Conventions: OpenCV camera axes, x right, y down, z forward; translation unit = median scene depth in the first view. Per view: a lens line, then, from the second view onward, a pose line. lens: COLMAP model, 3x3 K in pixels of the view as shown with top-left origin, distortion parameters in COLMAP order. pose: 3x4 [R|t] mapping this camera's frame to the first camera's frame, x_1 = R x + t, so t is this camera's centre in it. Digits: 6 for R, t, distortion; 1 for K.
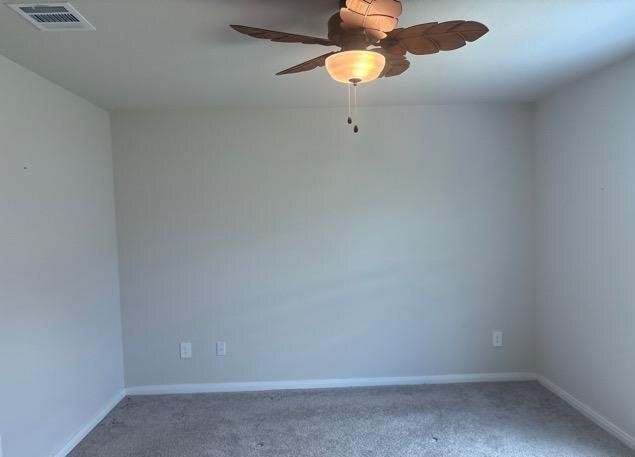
lens RADIAL K [[485.5, 0, 315.2], [0, 485.5, 231.7], [0, 0, 1]] dist [0.024076, -0.023167]
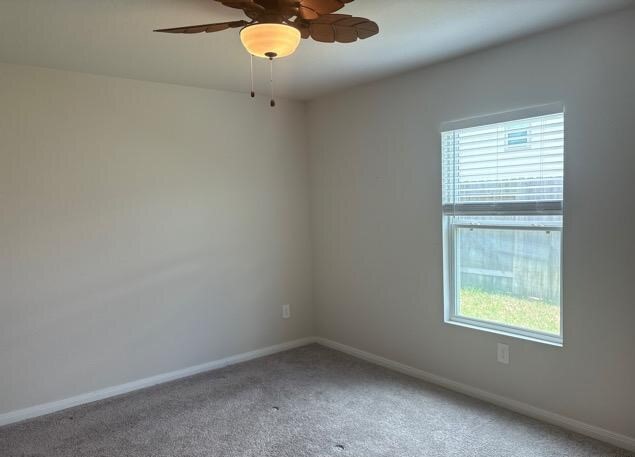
lens RADIAL K [[485.5, 0, 314.2], [0, 485.5, 227.2], [0, 0, 1]] dist [0.024076, -0.023167]
pose [[0.811852, -0.036319, 0.582733, -0.254049], [0.035072, 0.999295, 0.013419, 0.019329], [-0.582809, 0.009544, 0.812553, 0.077340]]
